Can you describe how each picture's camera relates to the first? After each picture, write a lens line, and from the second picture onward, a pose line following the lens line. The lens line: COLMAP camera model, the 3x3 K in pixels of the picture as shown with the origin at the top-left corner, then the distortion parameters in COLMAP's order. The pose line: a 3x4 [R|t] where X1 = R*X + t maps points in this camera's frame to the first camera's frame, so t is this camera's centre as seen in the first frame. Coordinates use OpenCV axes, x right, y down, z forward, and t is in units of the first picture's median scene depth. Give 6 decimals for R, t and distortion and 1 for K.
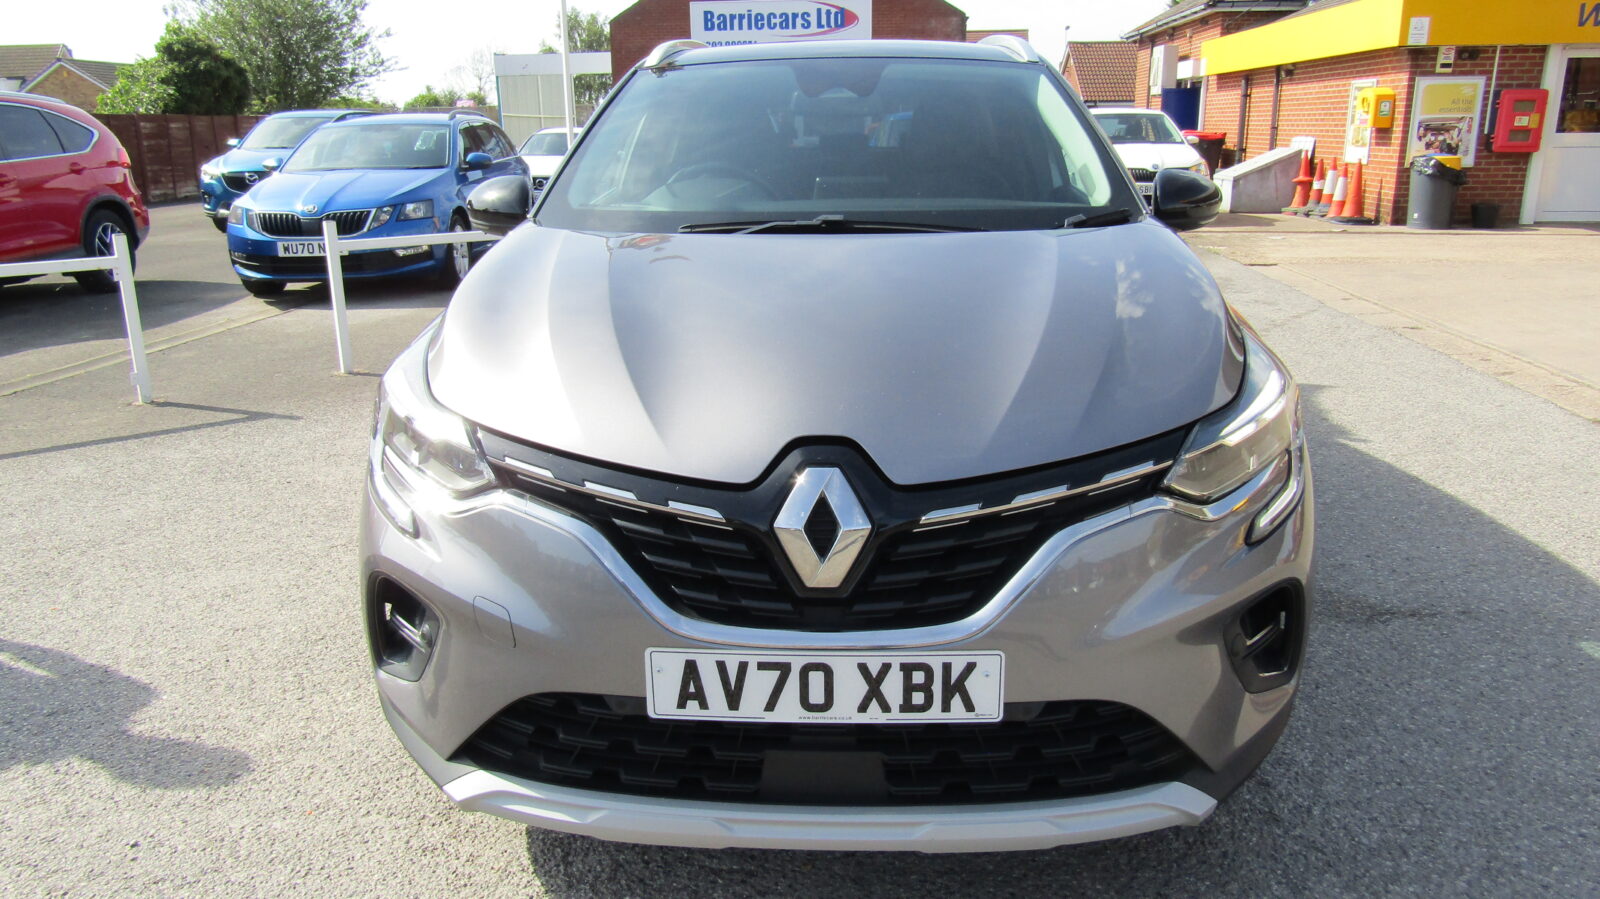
lens RADIAL K [[1140.3, 0, 808.2], [0, 1140.3, 454.0], [0, 0, 1]] dist [-0.008885, -0.000588]
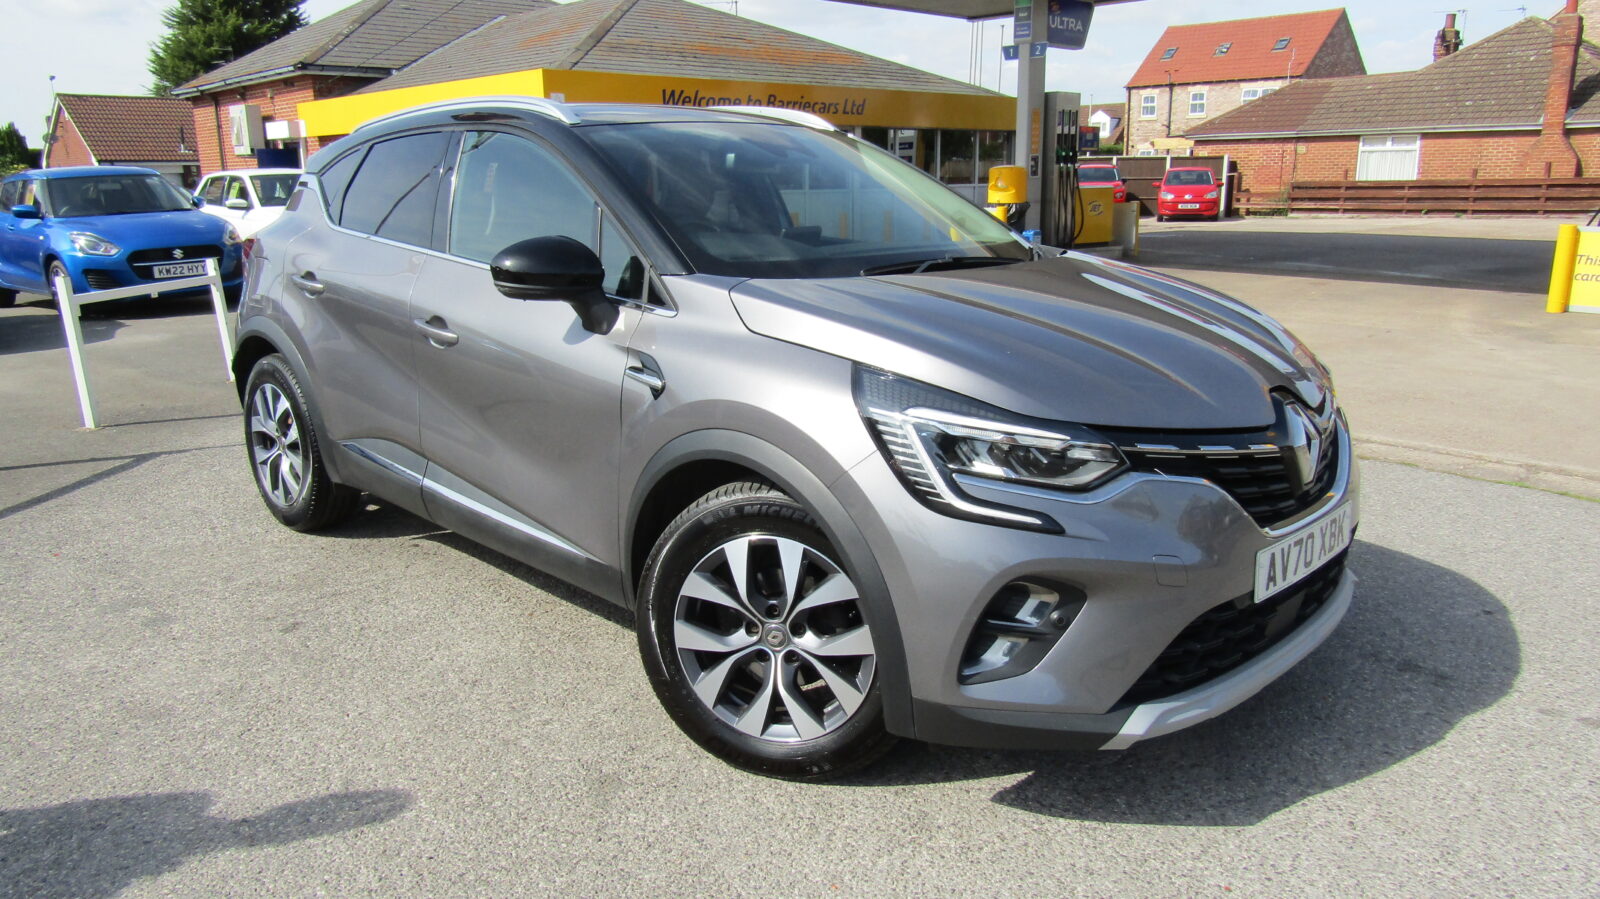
lens RADIAL K [[1140.3, 0, 808.2], [0, 1140.3, 454.0], [0, 0, 1]] dist [-0.008885, -0.000588]
pose [[0.665069, -0.172803, 0.726514, -0.129963], [0.209114, 0.977033, 0.040962, -0.010293], [-0.716906, 0.124682, 0.685930, 0.037088]]
